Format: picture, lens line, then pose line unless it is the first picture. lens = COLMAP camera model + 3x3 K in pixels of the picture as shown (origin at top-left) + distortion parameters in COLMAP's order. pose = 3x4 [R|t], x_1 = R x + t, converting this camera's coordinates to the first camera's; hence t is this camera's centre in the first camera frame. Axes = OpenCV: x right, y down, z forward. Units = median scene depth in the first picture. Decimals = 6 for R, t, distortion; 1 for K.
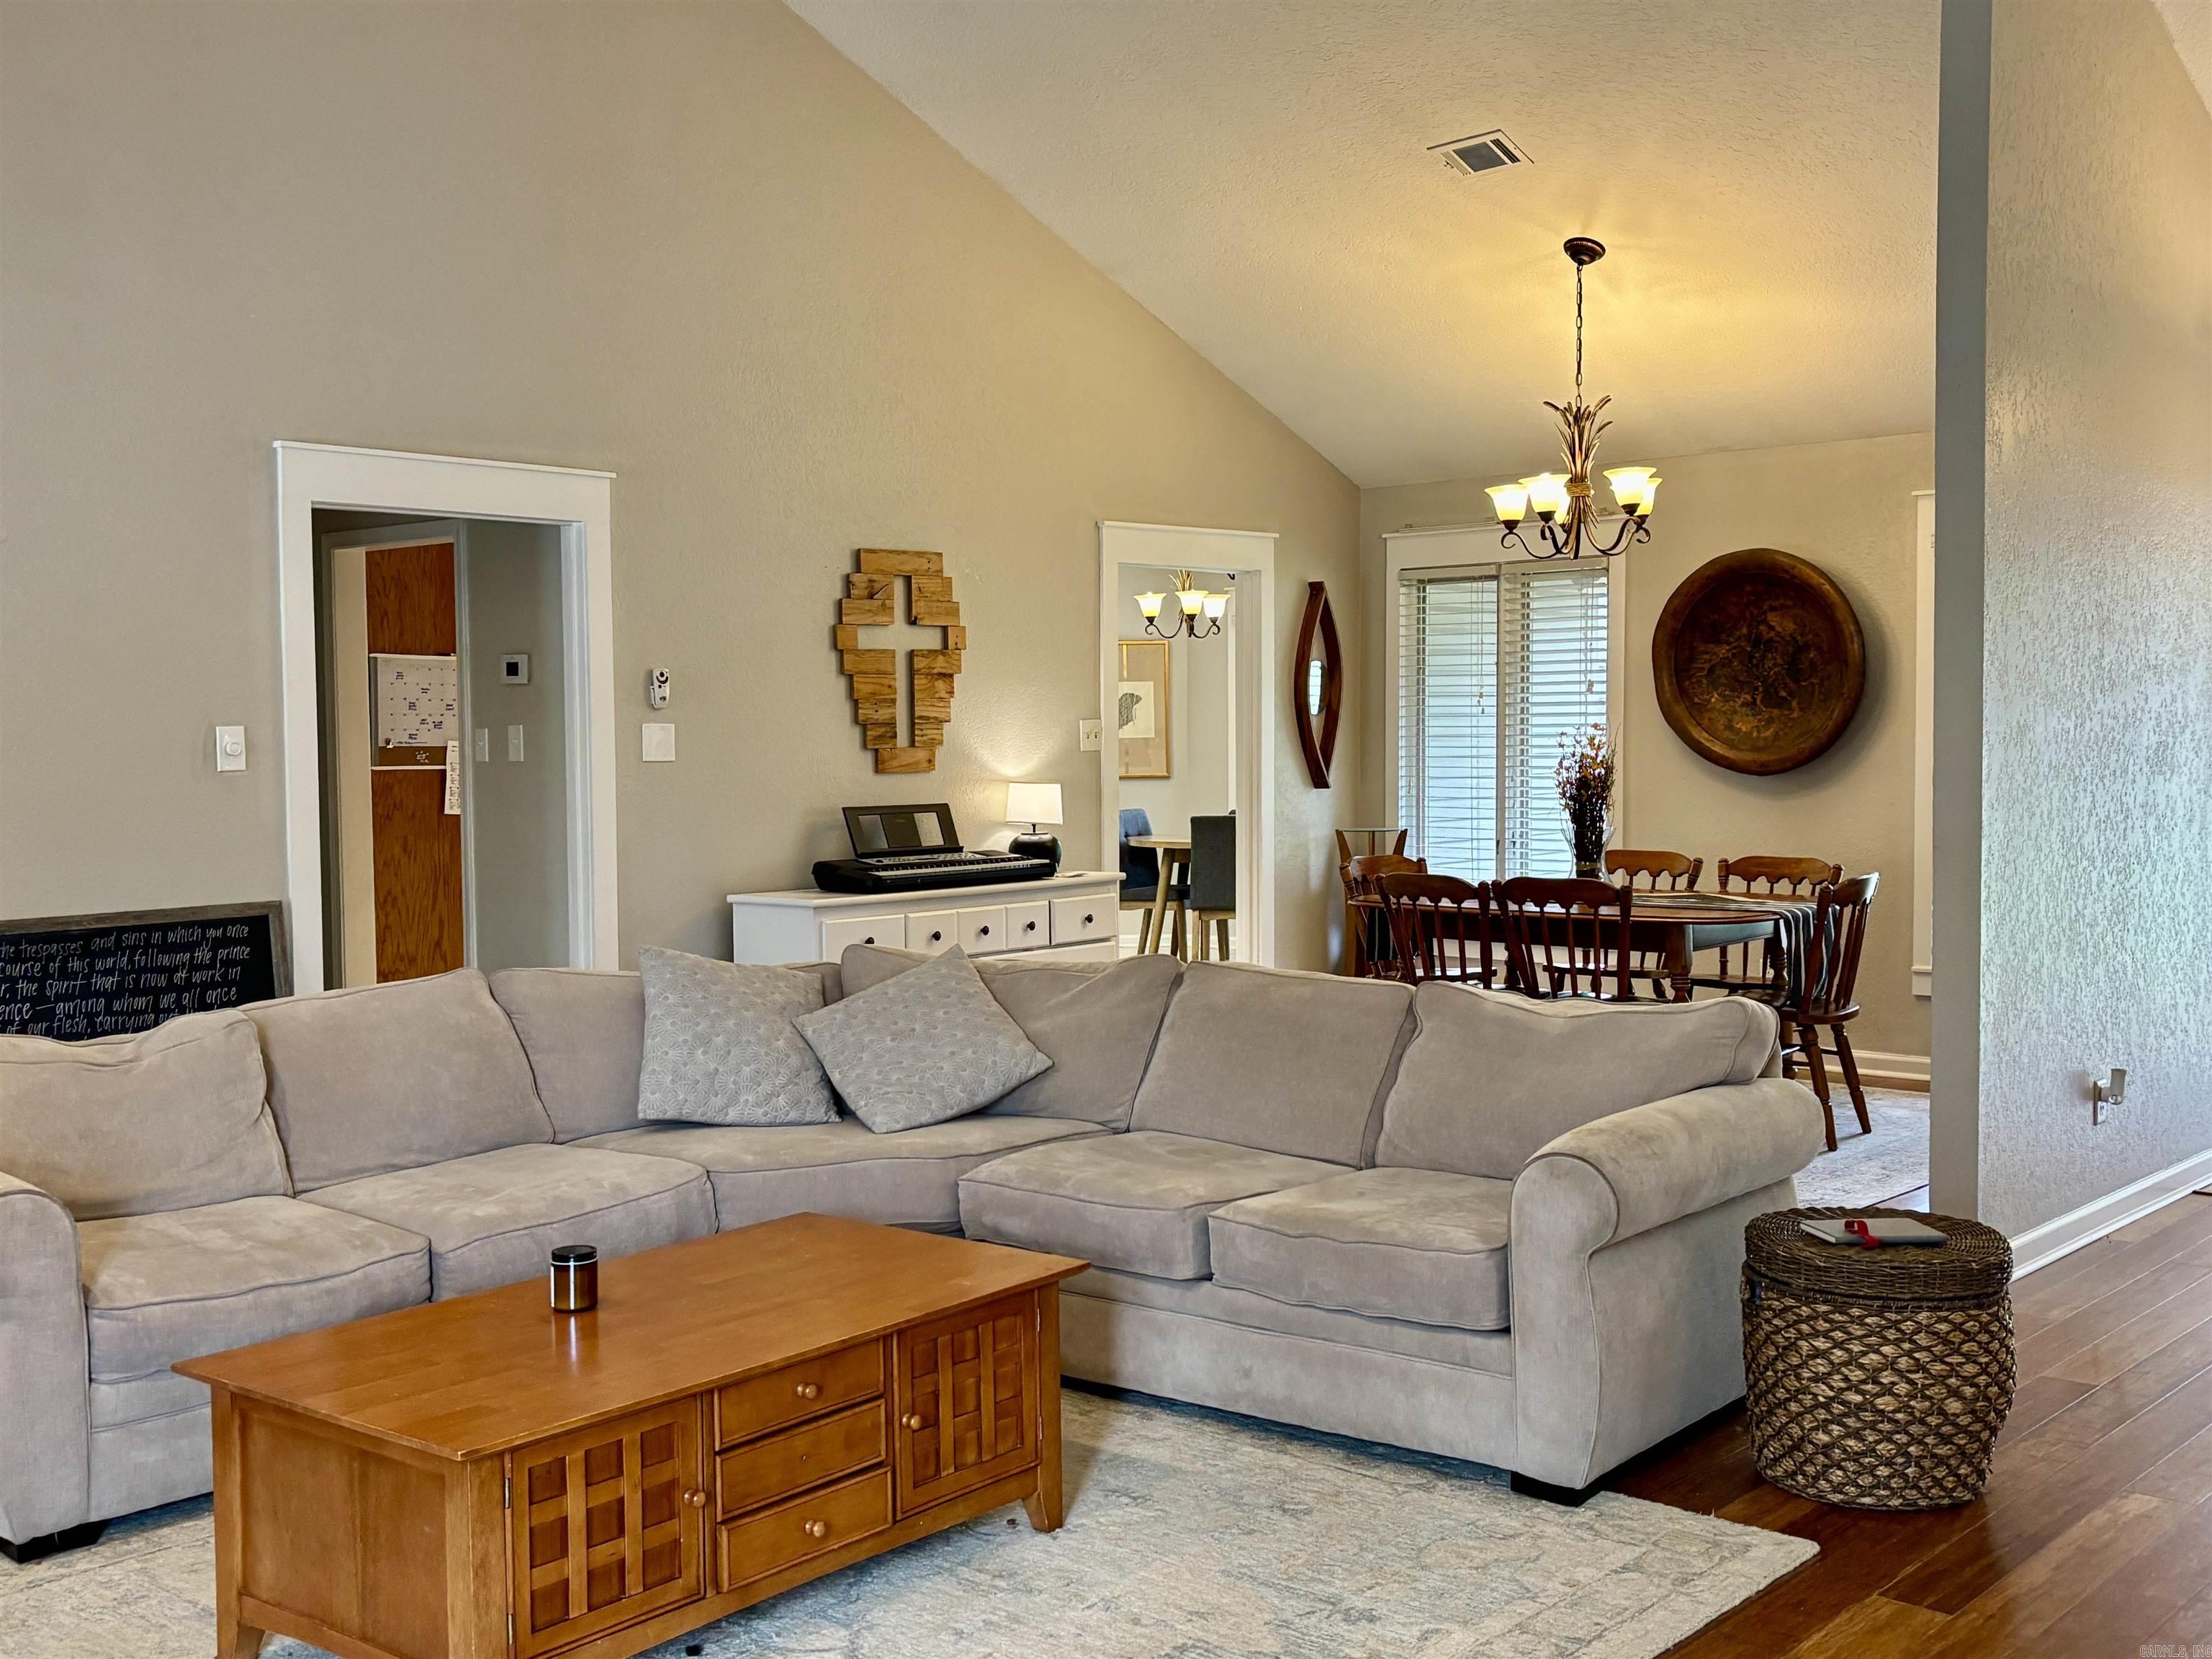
lens RADIAL K [[2362.6, 0, 1091.8], [0, 2362.6, 812.9], [0, 0, 1]] dist [0.069357, 0.000000]
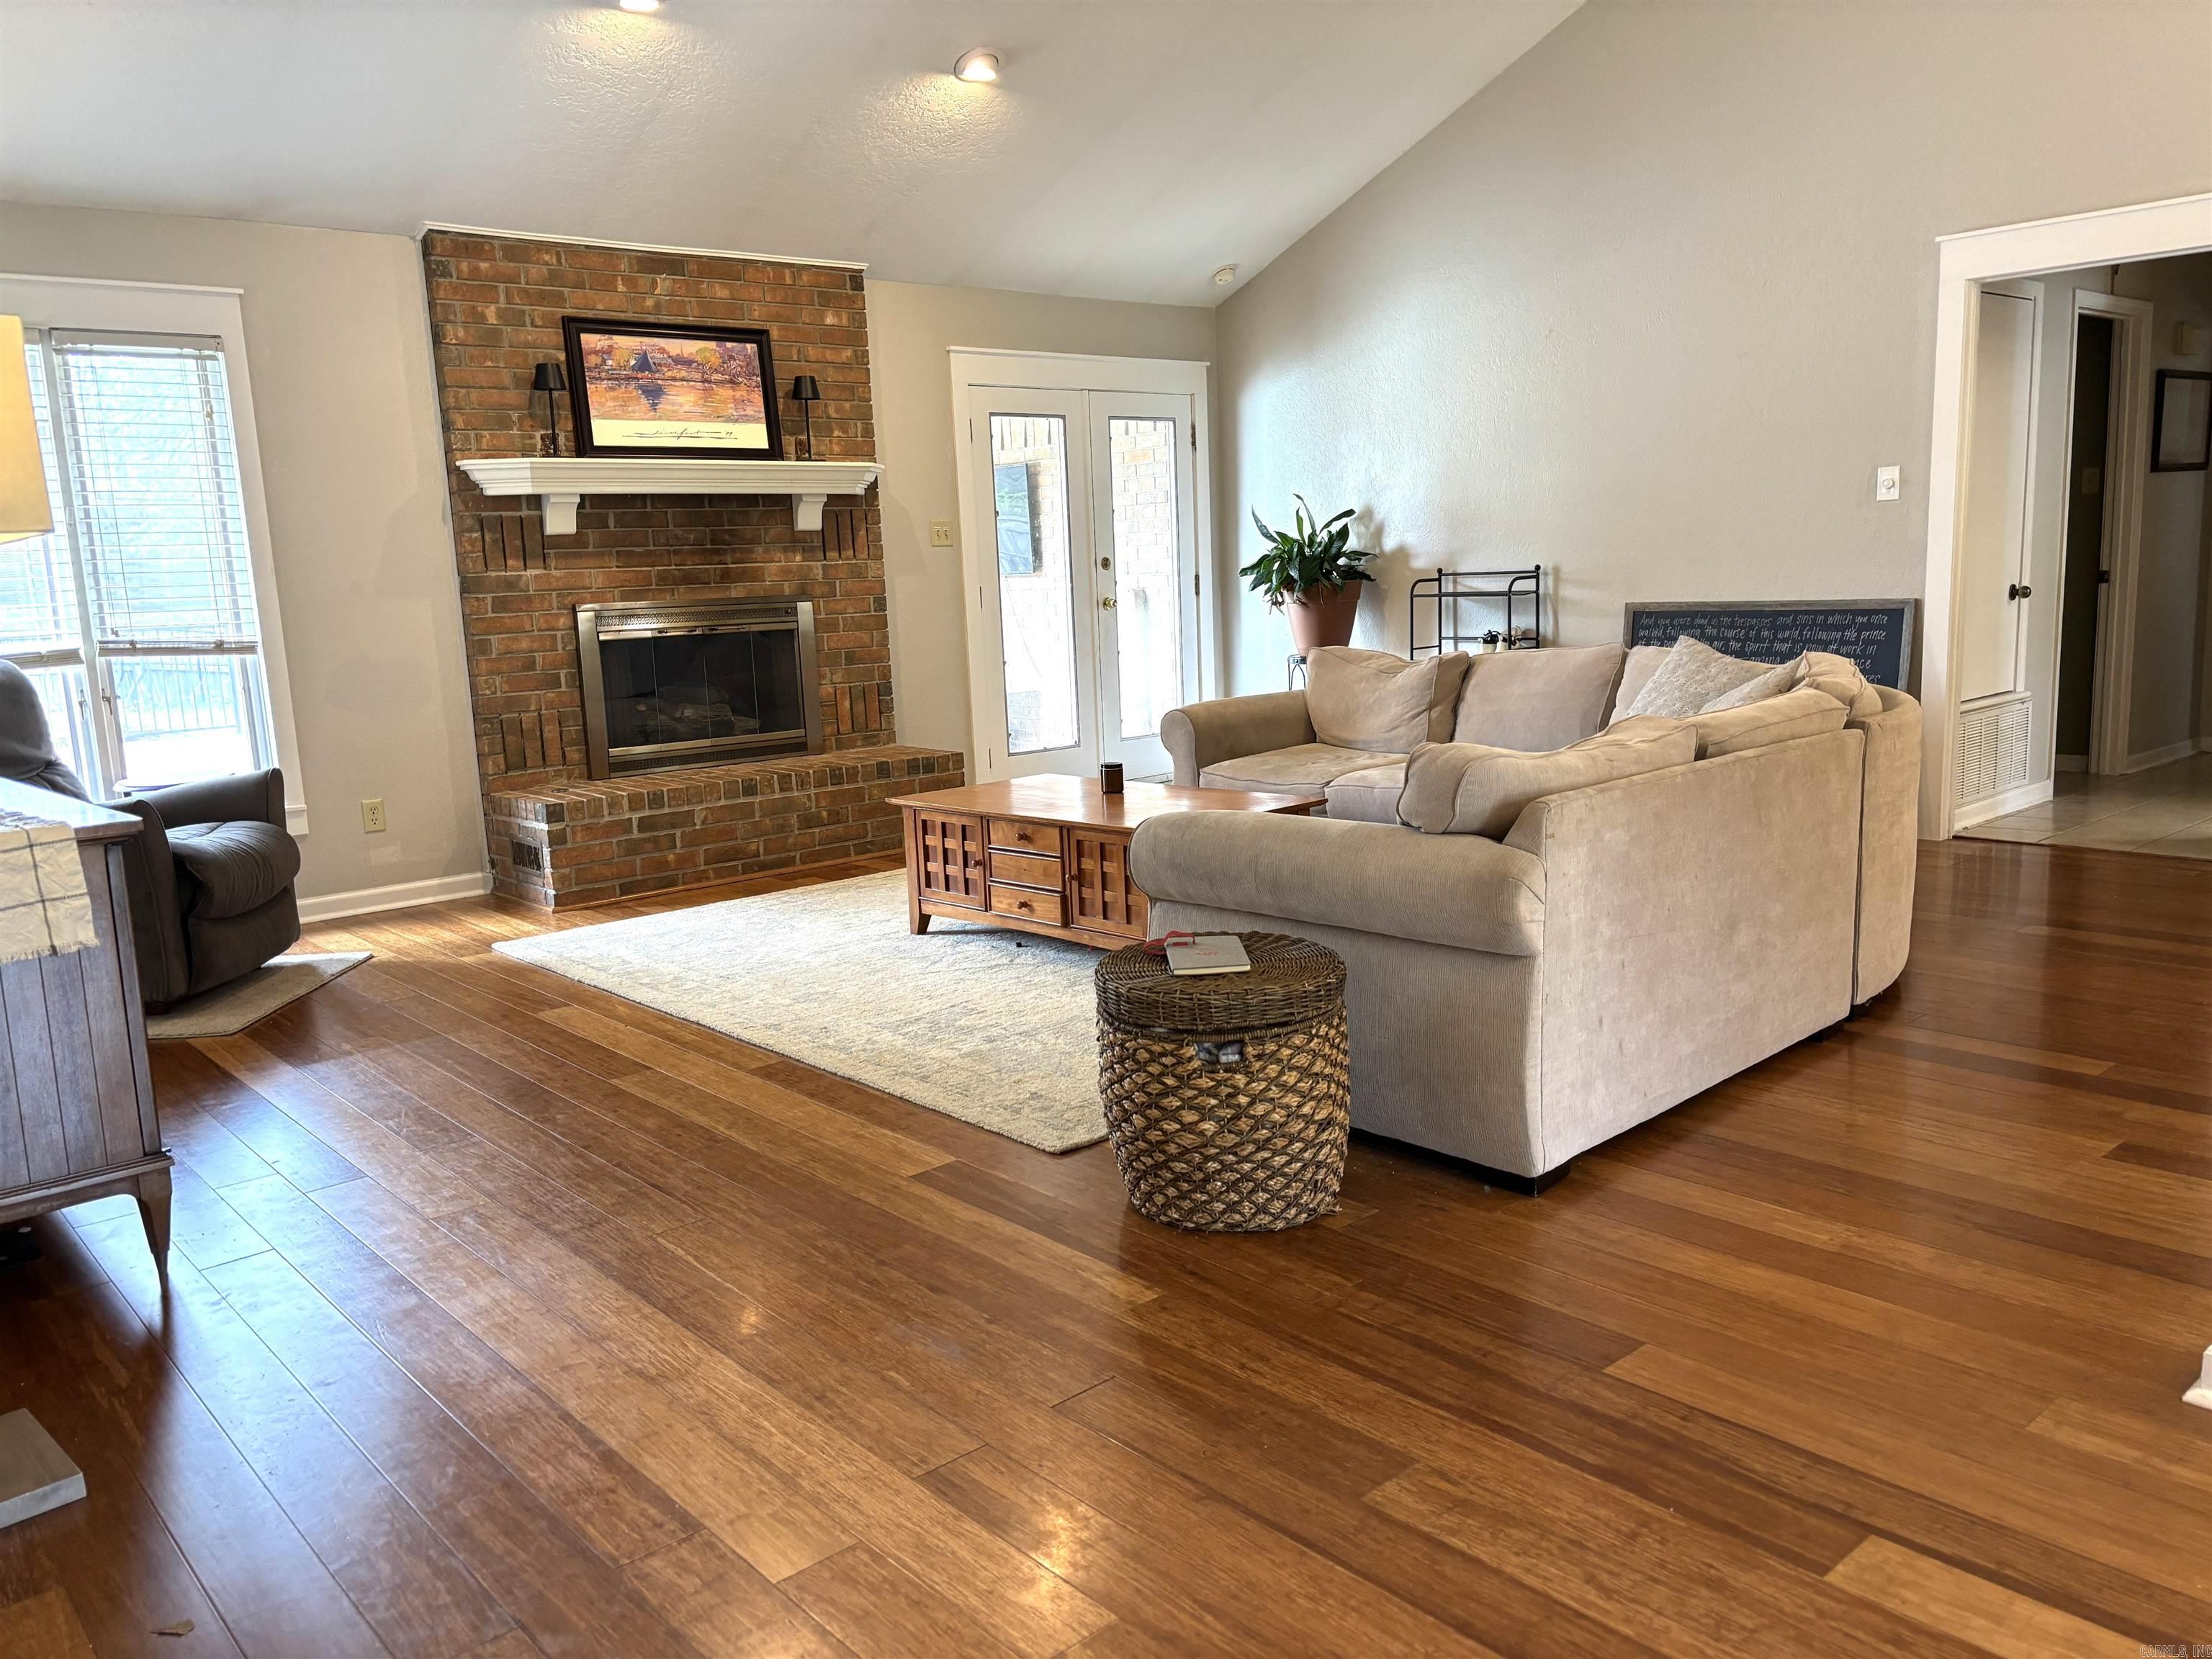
lens RADIAL K [[1664.9, 0, 1118.7], [0, 1664.9, 849.4], [0, 0, 1]] dist [0.027821, -0.032191]
pose [[-0.128303, 0.178649, -0.975512, 0.657196], [0.001252, 0.983670, 0.179979, 0.006091], [0.991734, 0.021870, -0.126431, 0.687909]]
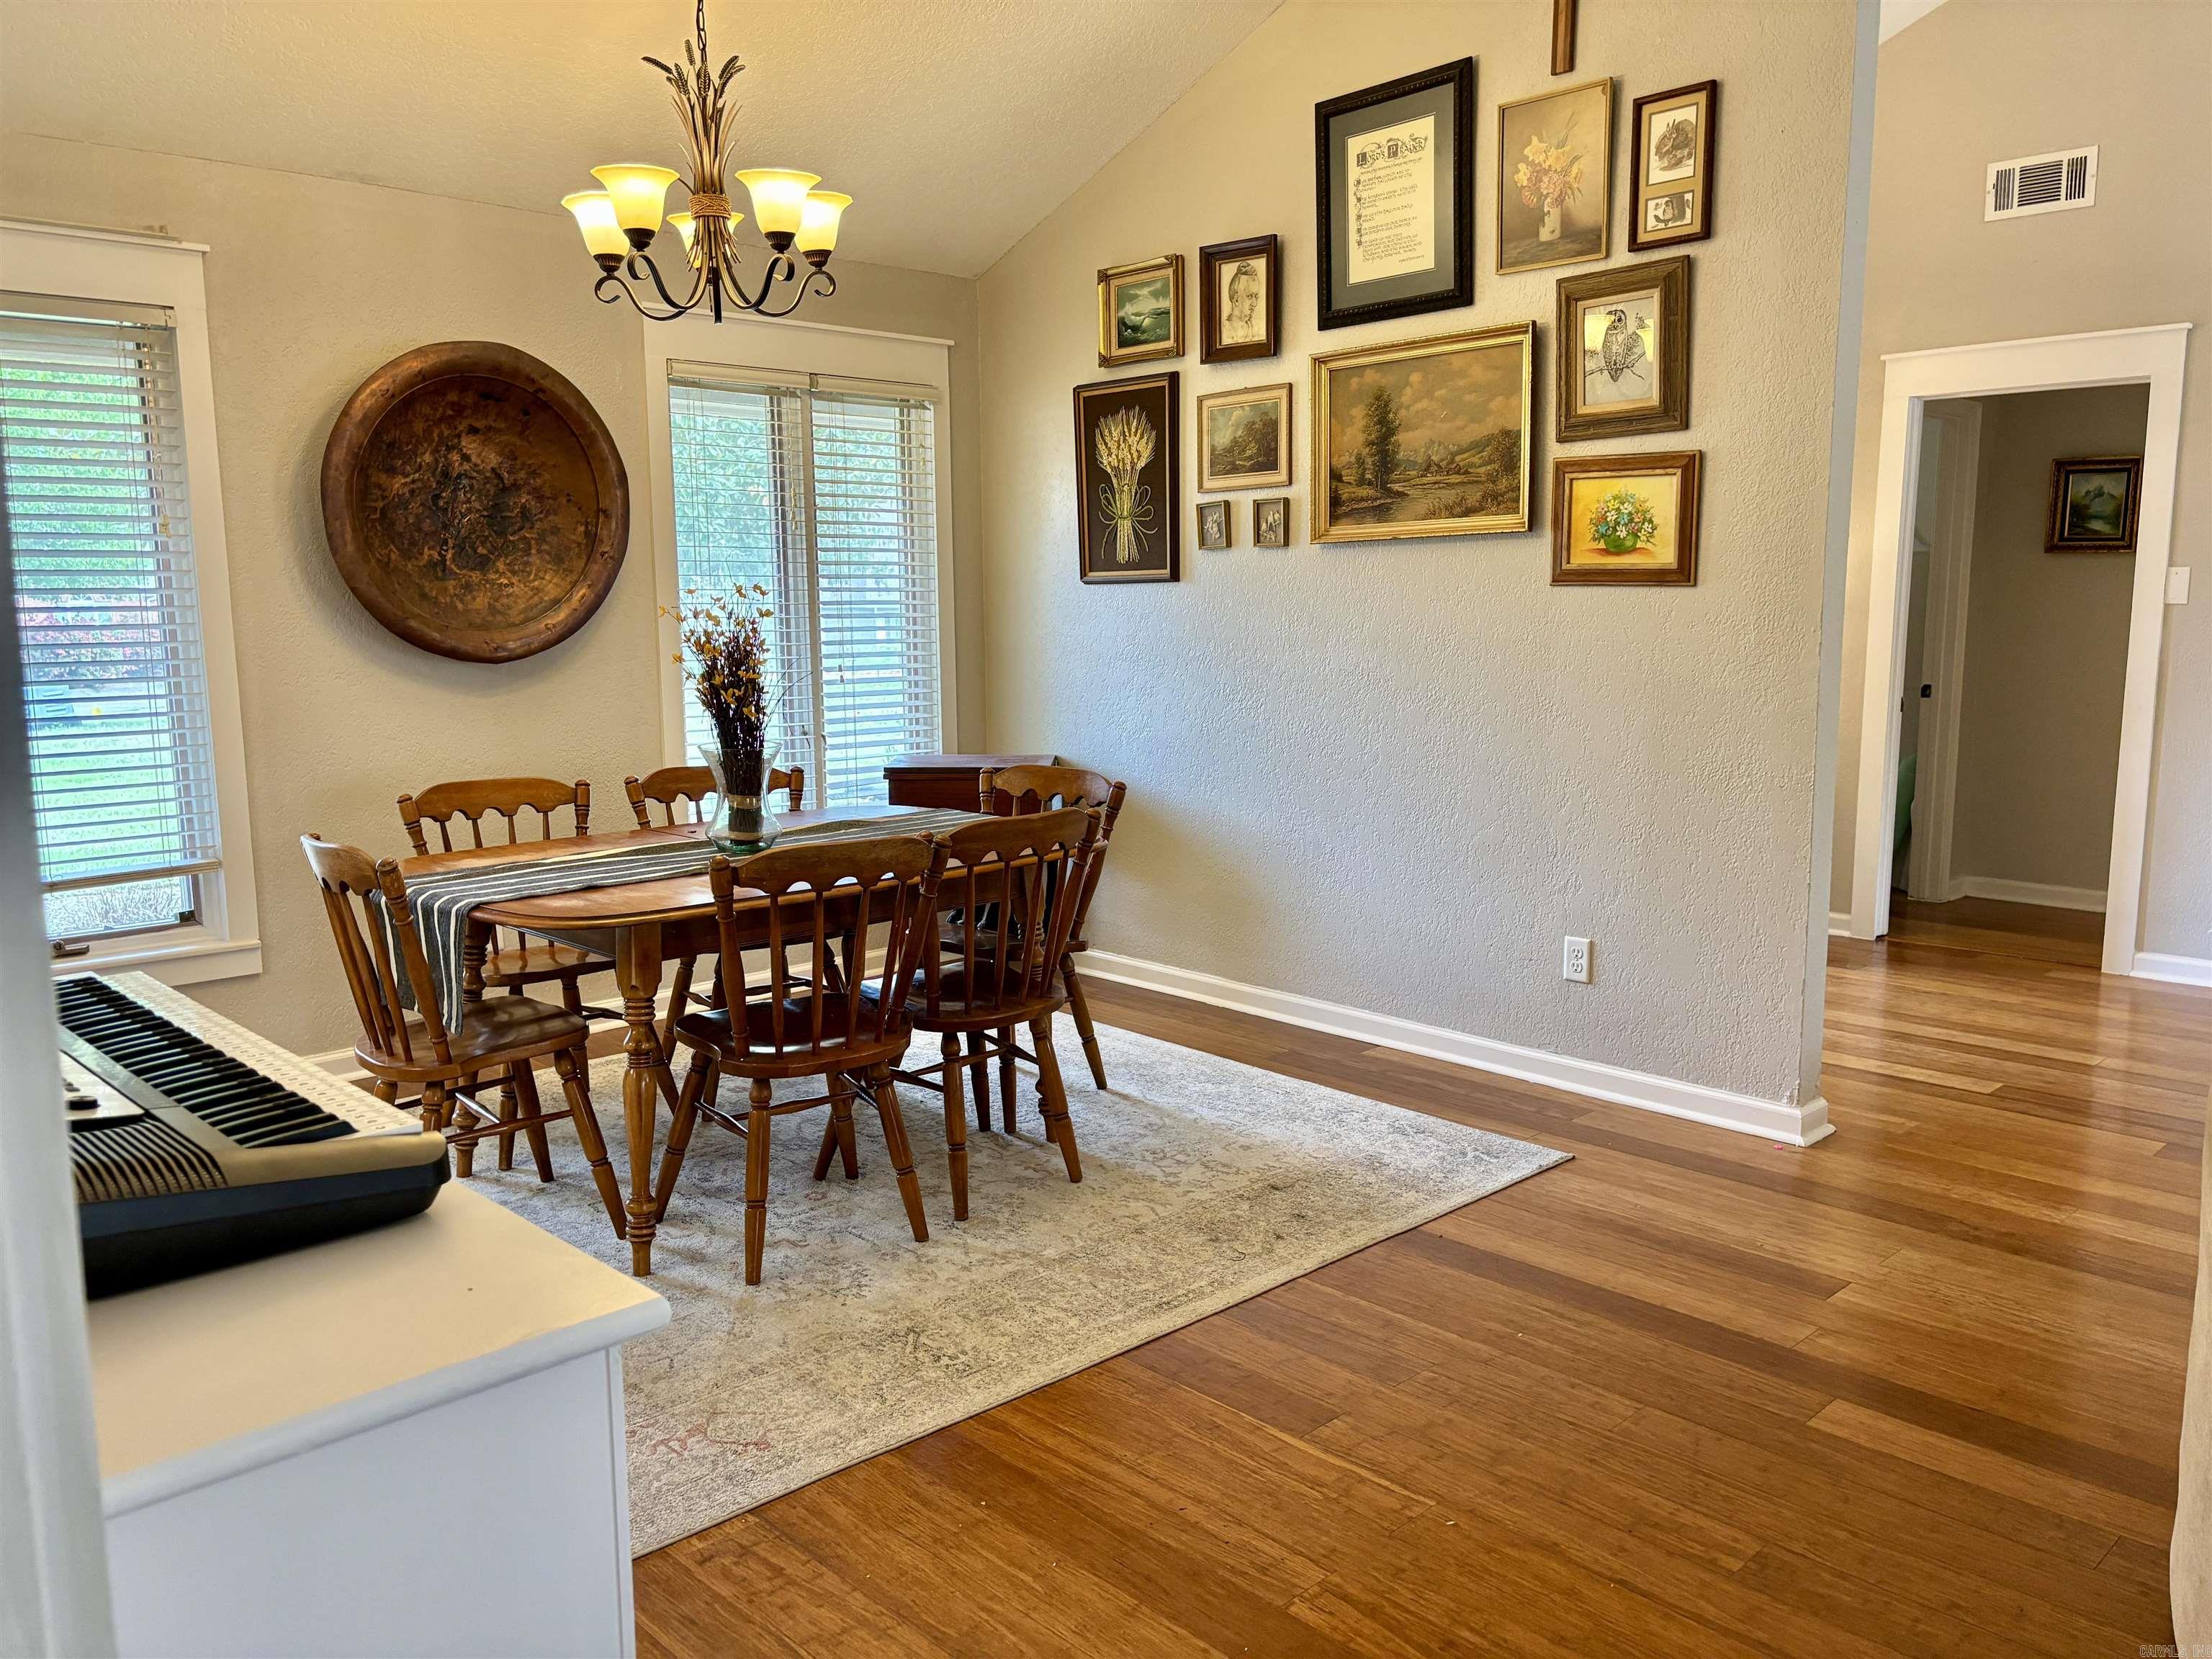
lens RADIAL K [[1664.9, 0, 1110.3], [0, 1664.9, 833.8], [0, 0, 1]] dist [0.027821, -0.032191]
pose [[0.078728, -0.139595, 0.987074, -0.300791], [0.050787, 0.989423, 0.135876, -0.033374], [-0.995602, 0.039433, 0.084984, 1.072201]]
